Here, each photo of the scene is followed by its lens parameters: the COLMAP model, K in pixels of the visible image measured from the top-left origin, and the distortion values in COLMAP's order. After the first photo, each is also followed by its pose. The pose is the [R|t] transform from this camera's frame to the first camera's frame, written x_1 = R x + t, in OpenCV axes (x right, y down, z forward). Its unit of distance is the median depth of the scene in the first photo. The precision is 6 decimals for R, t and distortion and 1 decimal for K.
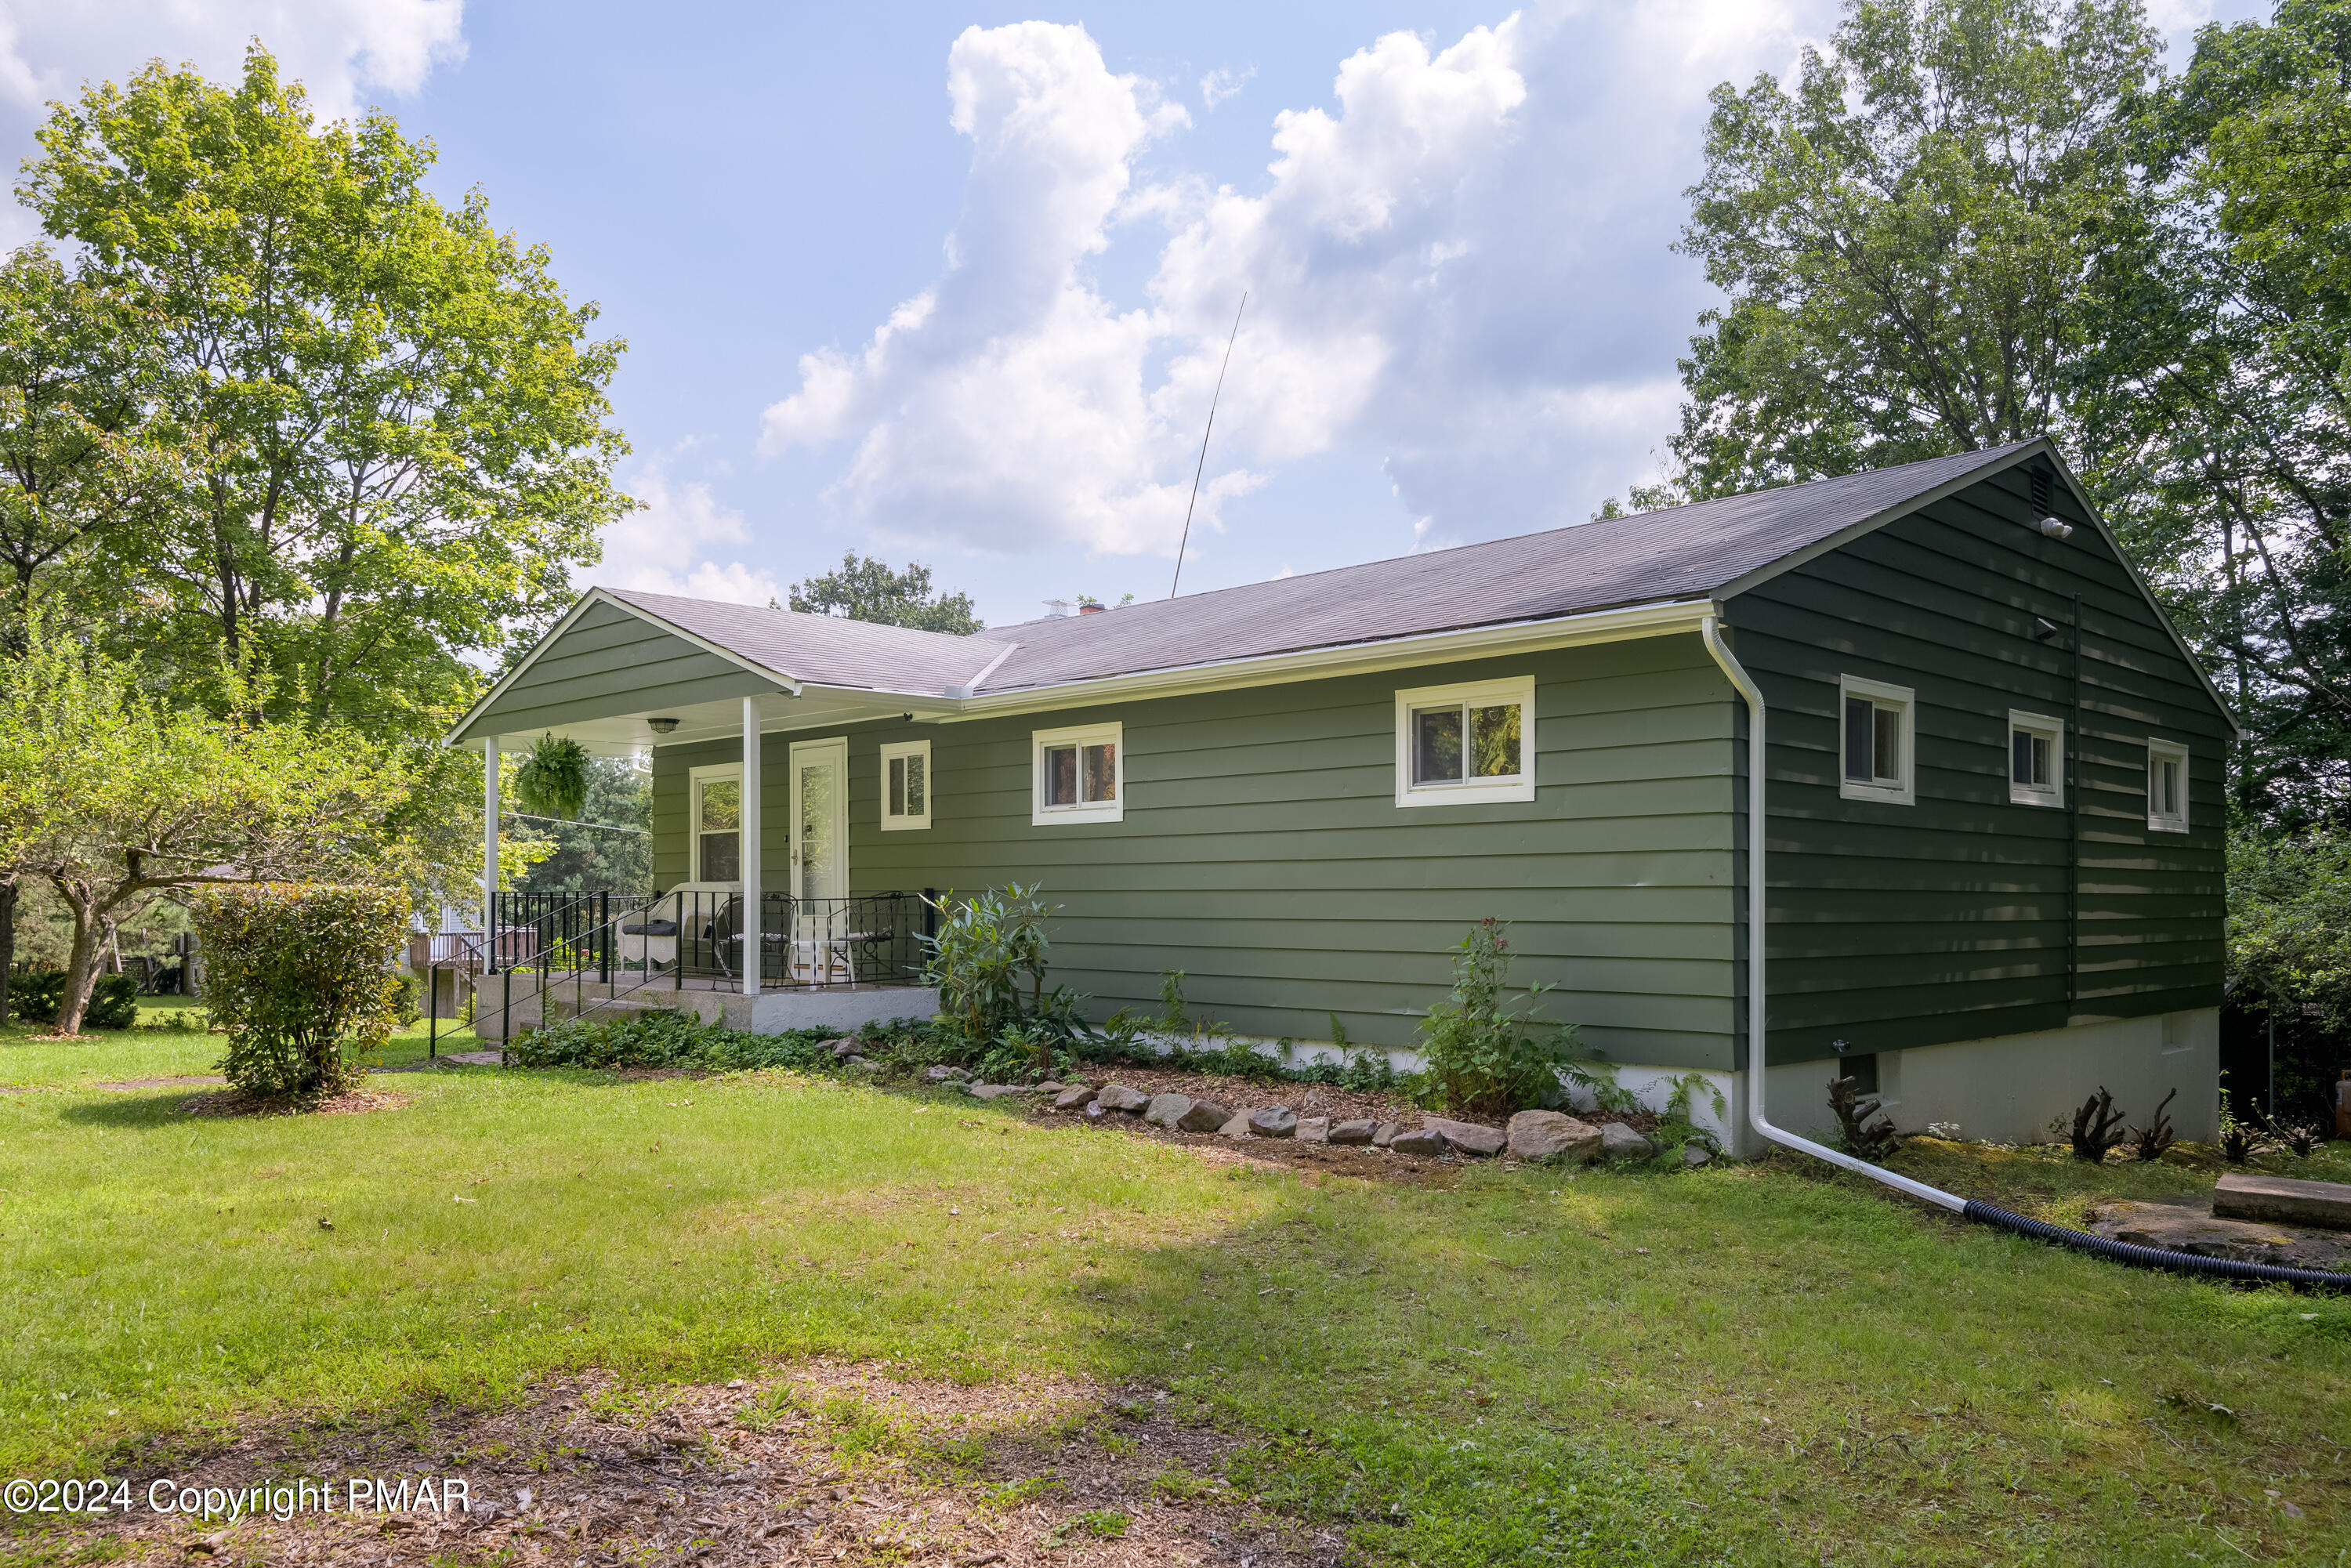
lens RADIAL K [[1707.6, 0, 1165.2], [0, 1707.6, 804.6], [0, 0, 1]] dist [-0.005343, -0.000055]
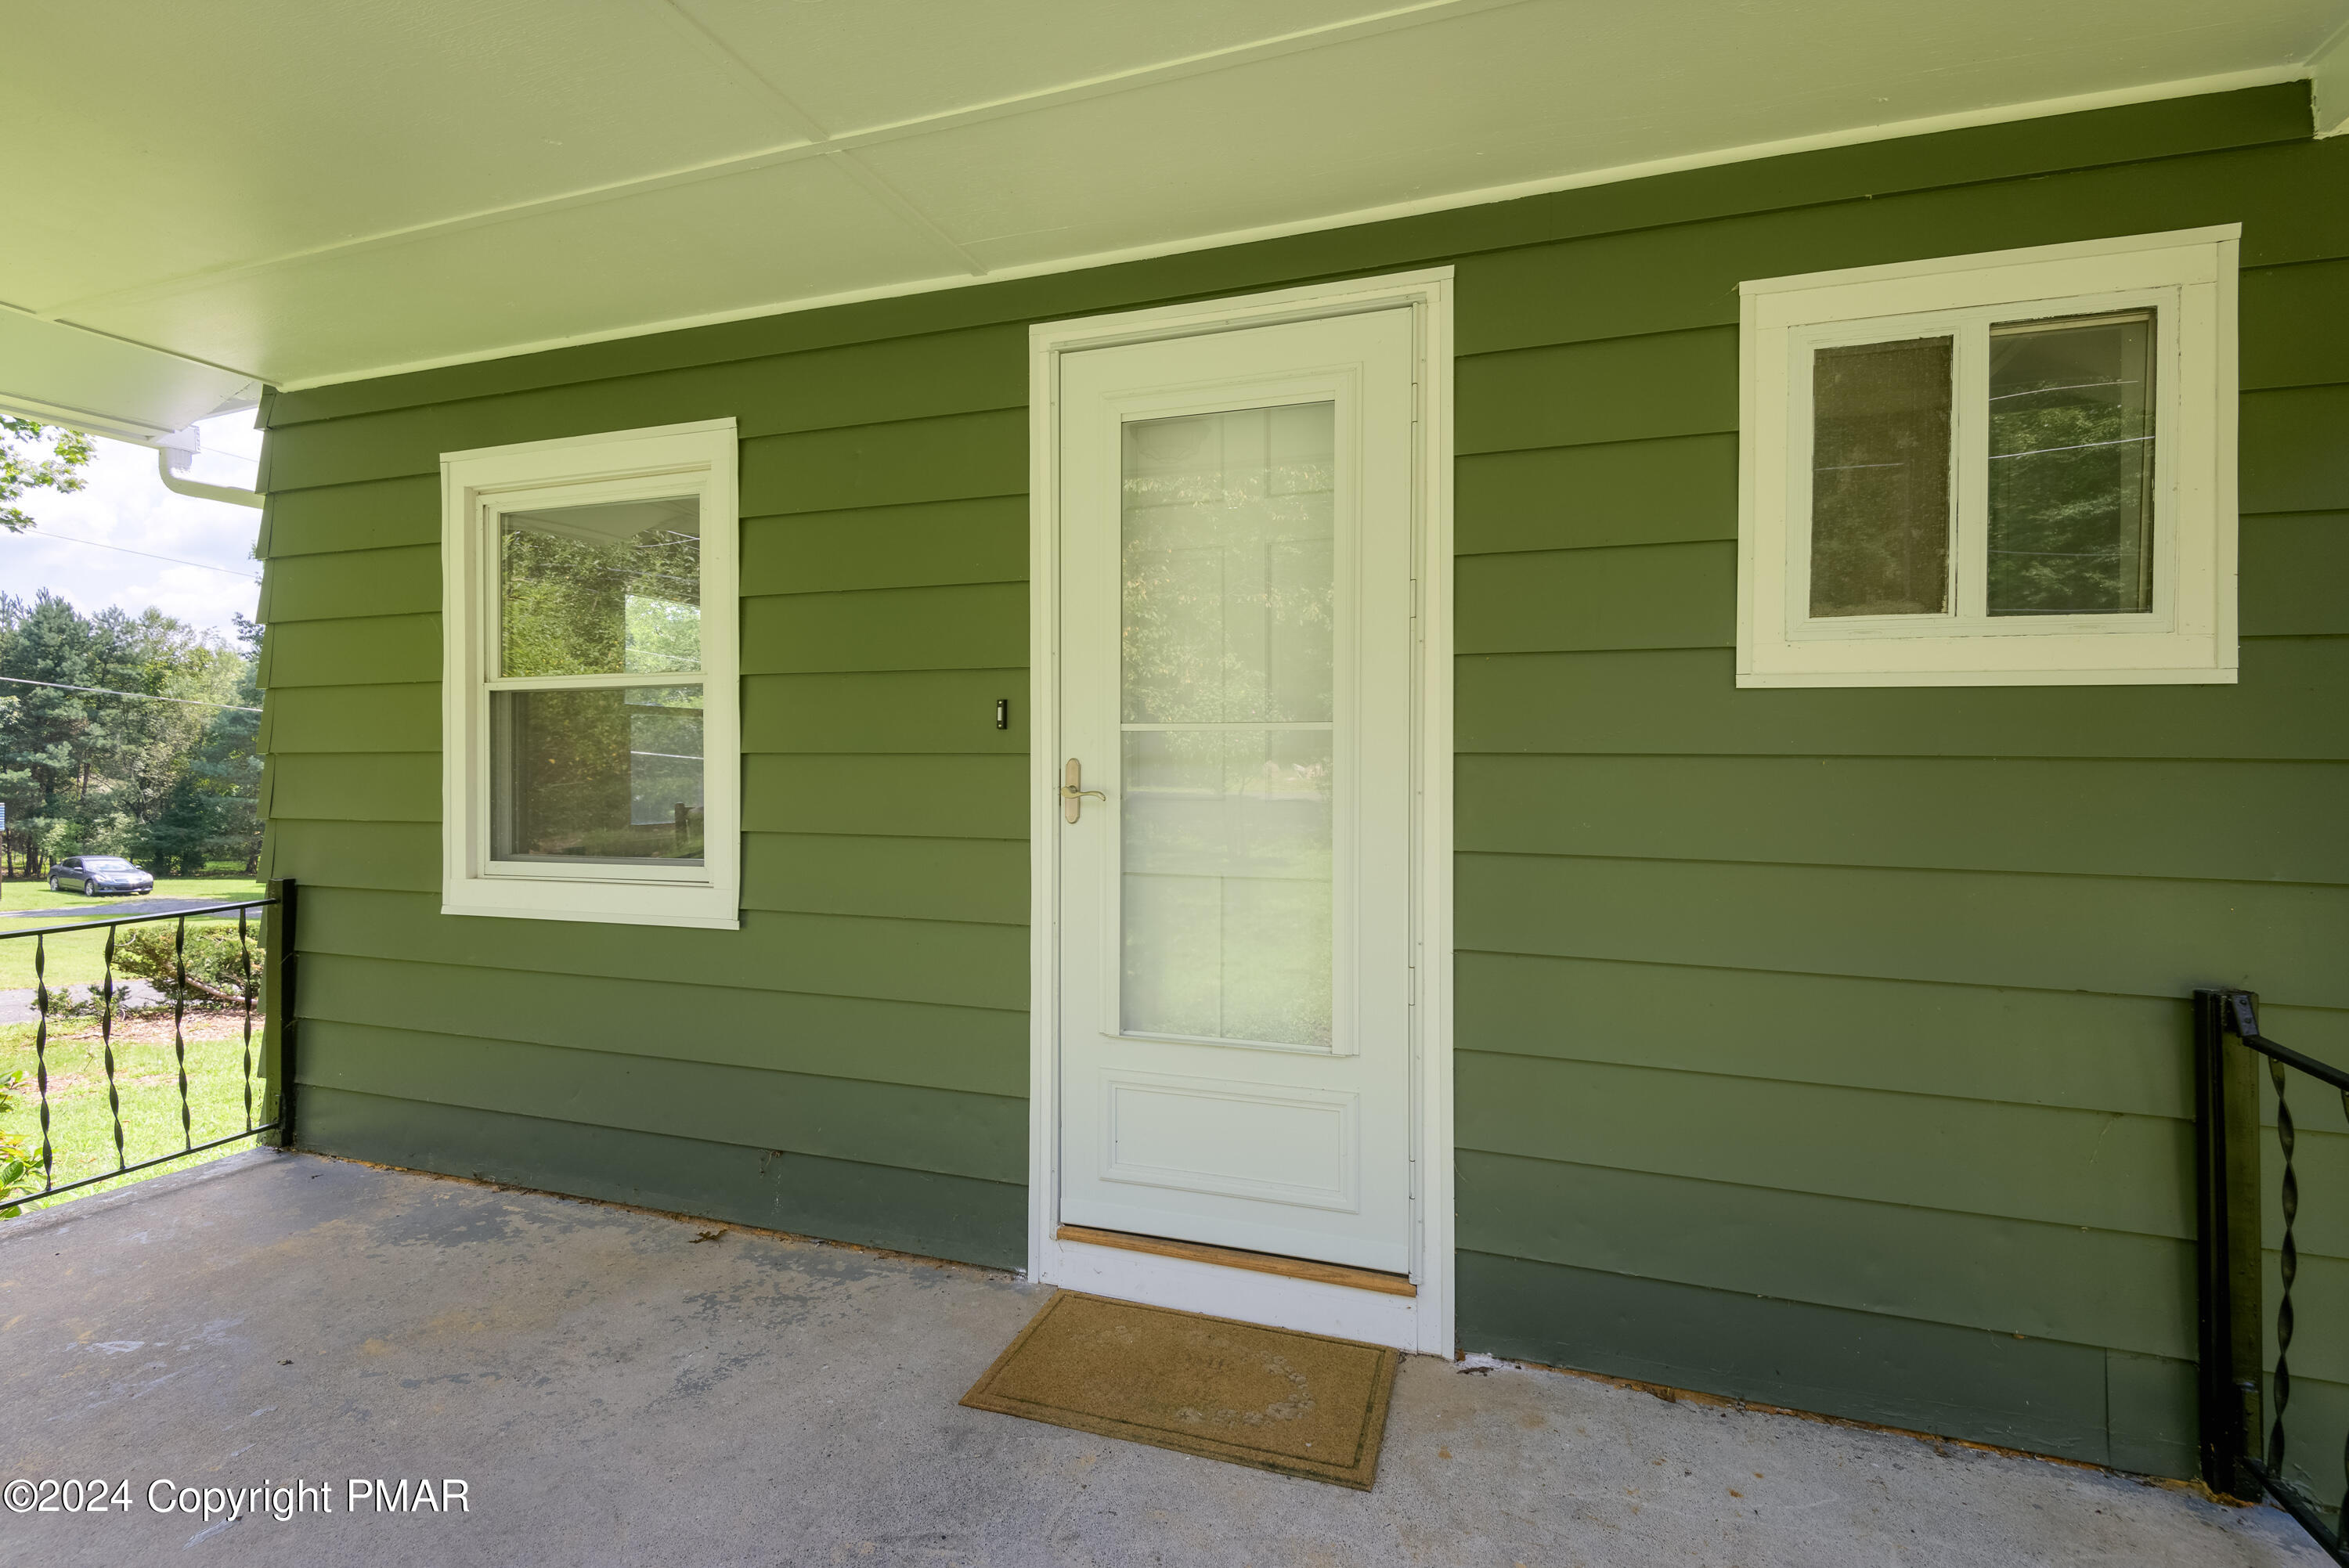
lens RADIAL K [[1072.6, 0, 1158.1], [0, 1072.6, 755.9], [0, 0, 1]] dist [0.004068, -0.003734]
pose [[0.896376, 0.013201, 0.443097, -0.291801], [-0.033696, 0.998694, 0.038413, 0.020934], [-0.442011, -0.049363, 0.895650, 0.914971]]
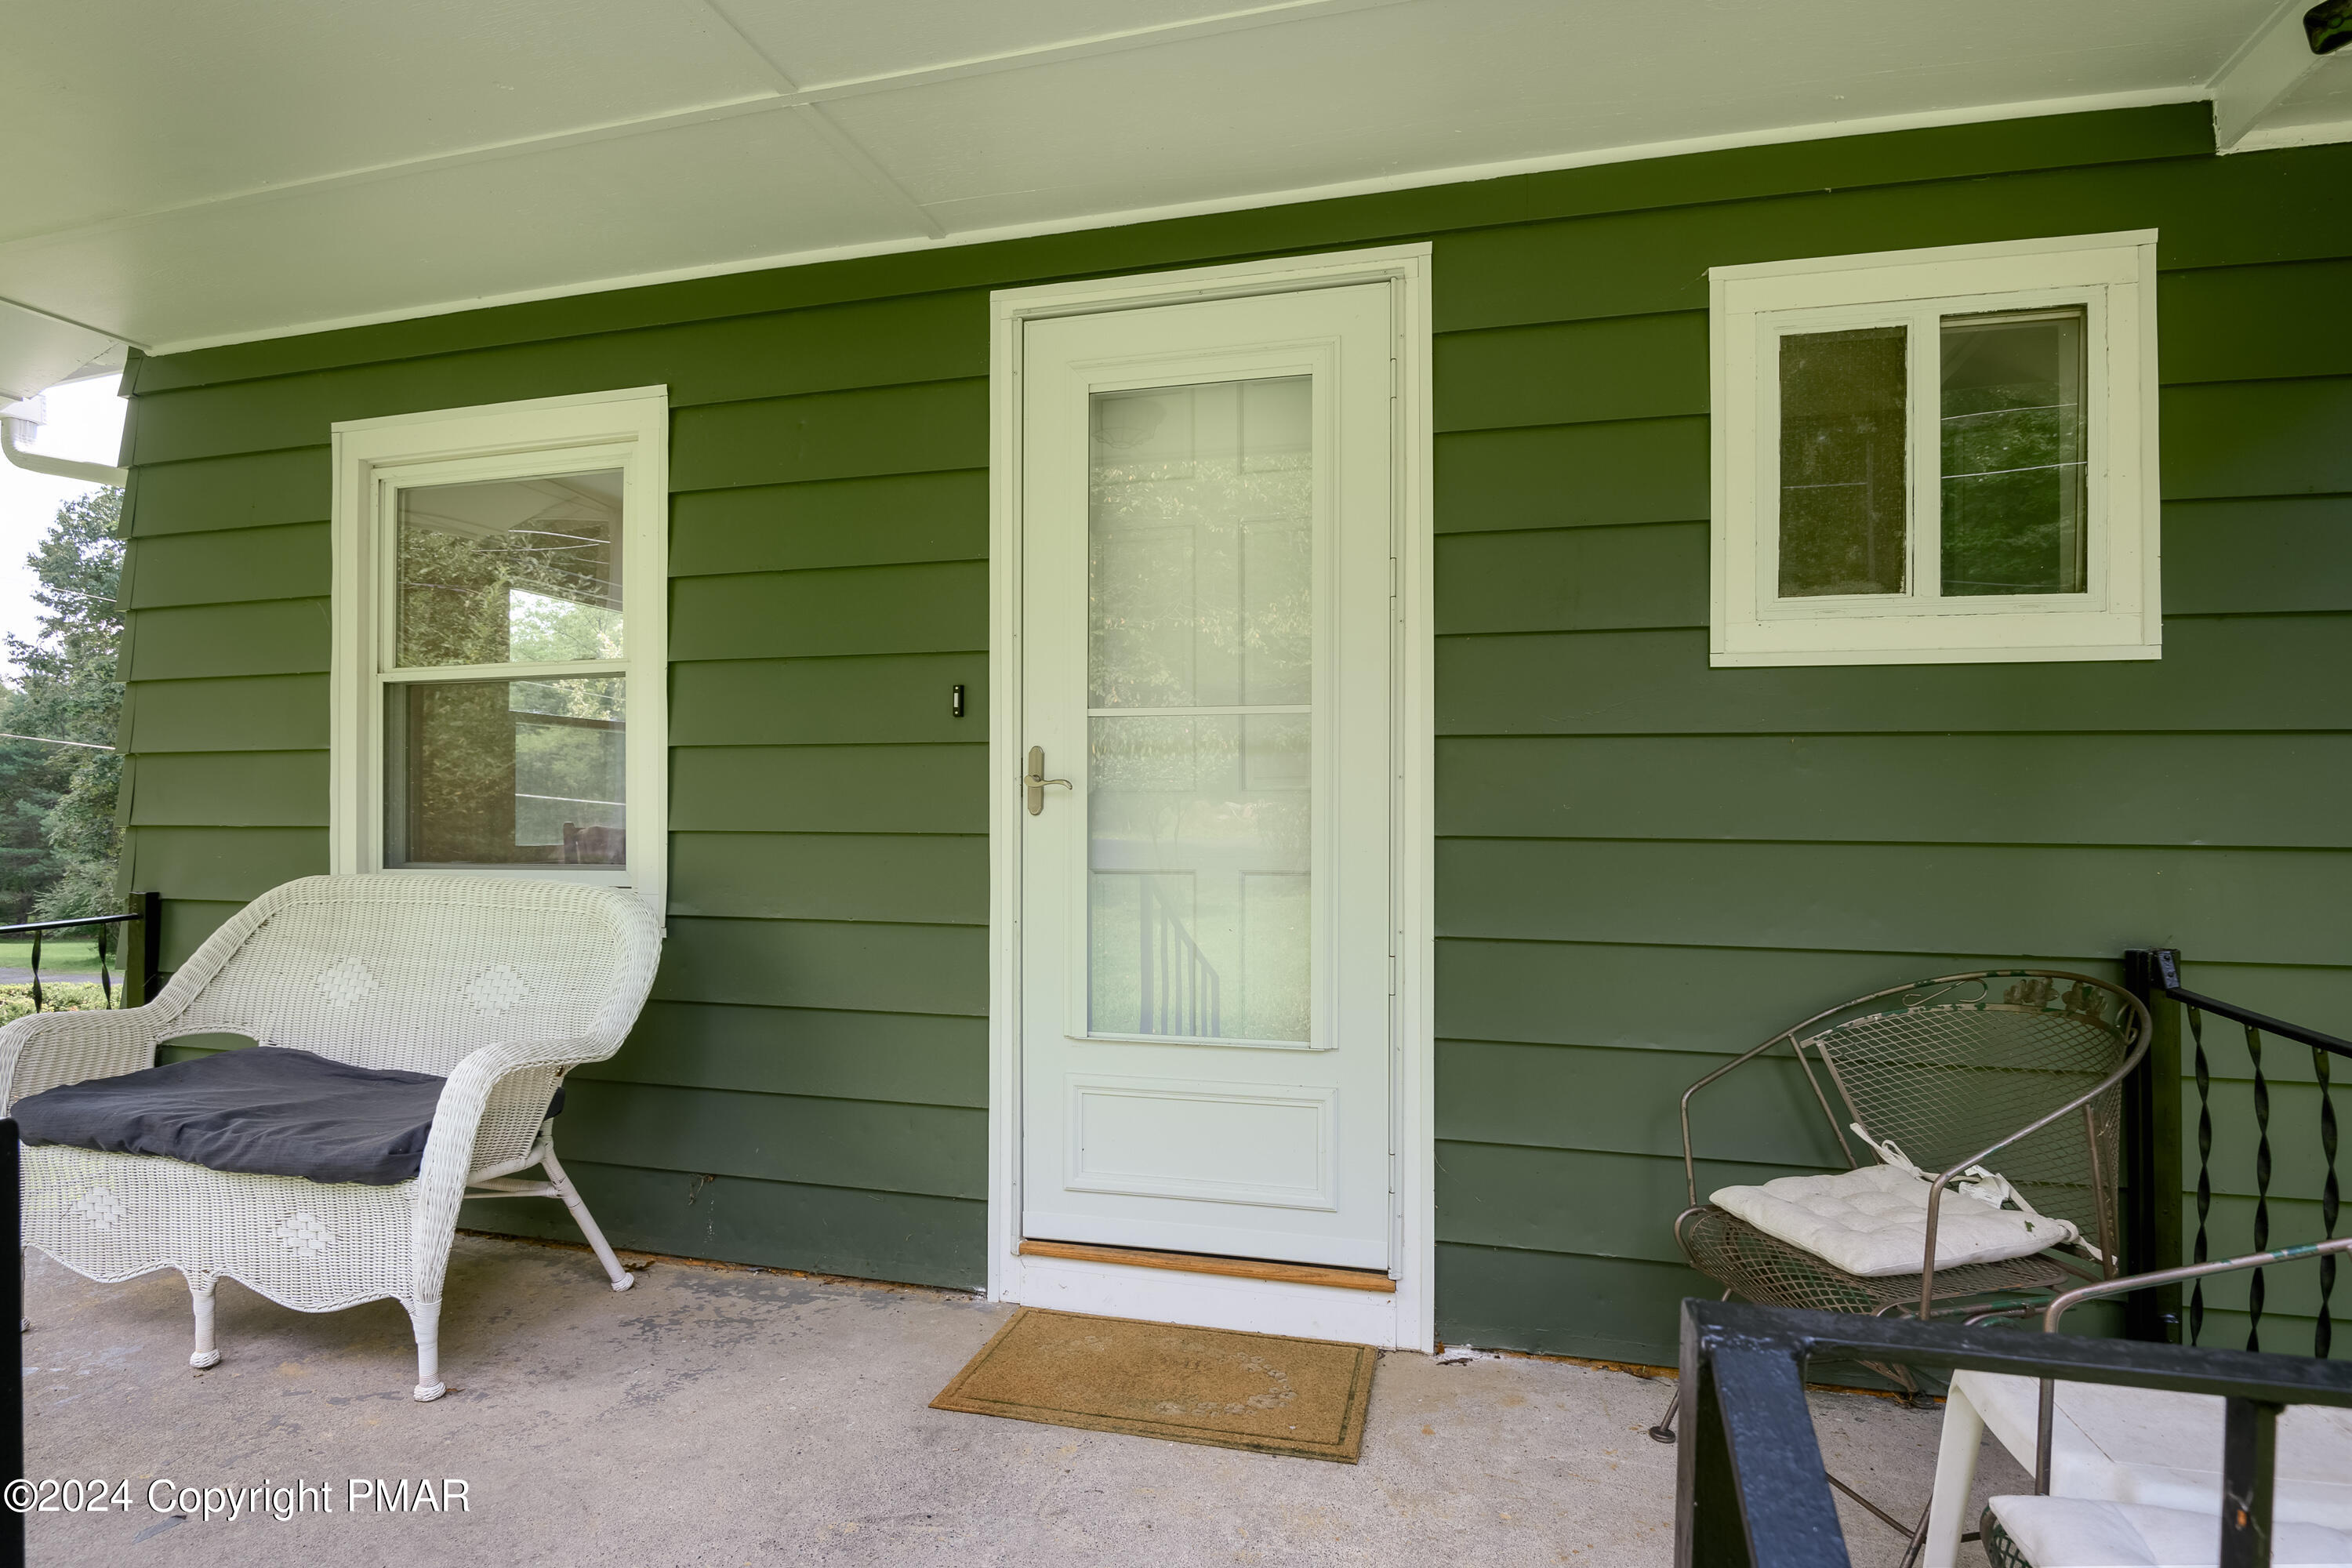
lens RADIAL K [[1216.4, 0, 1155.9], [0, 1216.4, 796.8], [0, 0, 1]] dist [-0.027059, 0.001633]
pose [[0.864370, 0.016948, 0.502570, -0.304210], [-0.036373, 0.998921, 0.028870, 0.029681], [-0.501539, -0.043234, 0.864054, 0.906444]]
